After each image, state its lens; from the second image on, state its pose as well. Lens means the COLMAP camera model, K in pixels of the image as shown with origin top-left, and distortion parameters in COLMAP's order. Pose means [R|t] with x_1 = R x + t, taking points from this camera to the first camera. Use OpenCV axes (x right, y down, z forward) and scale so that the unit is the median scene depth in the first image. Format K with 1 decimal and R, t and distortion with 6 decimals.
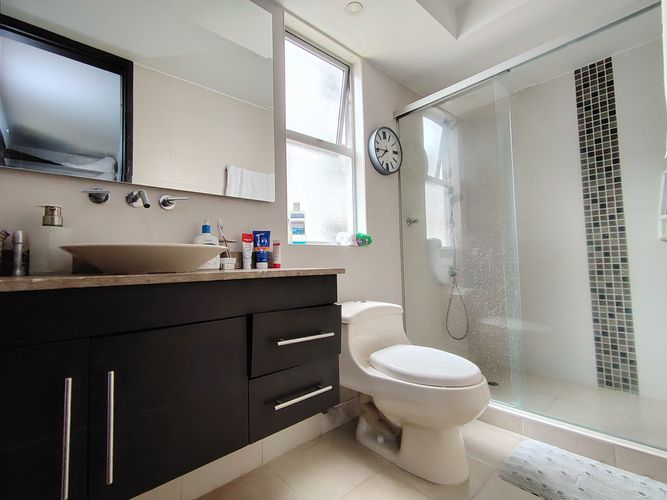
lens RADIAL K [[316.0, 0, 332.3], [0, 316.0, 245.9], [0, 0, 1]] dist [0.011681, -0.000818]
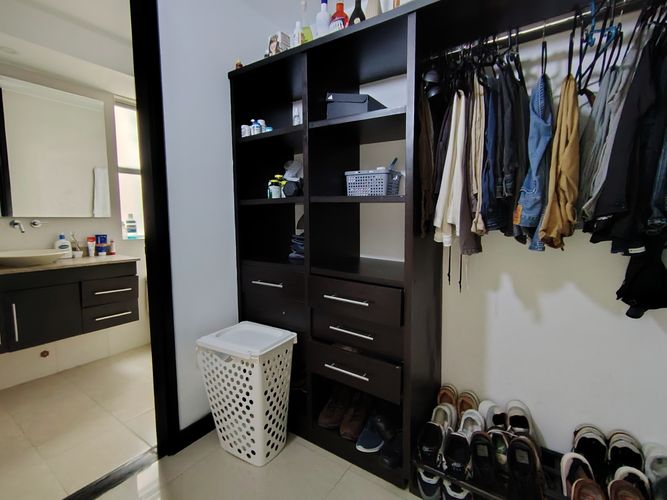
lens RADIAL K [[316.0, 0, 332.3], [0, 316.0, 245.9], [0, 0, 1]] dist [0.011681, -0.000818]
pose [[0.974362, 0.001134, 0.224982, 0.664458], [-0.032476, 0.990223, 0.135658, -0.276724], [-0.222629, -0.139487, 0.964873, -1.070934]]
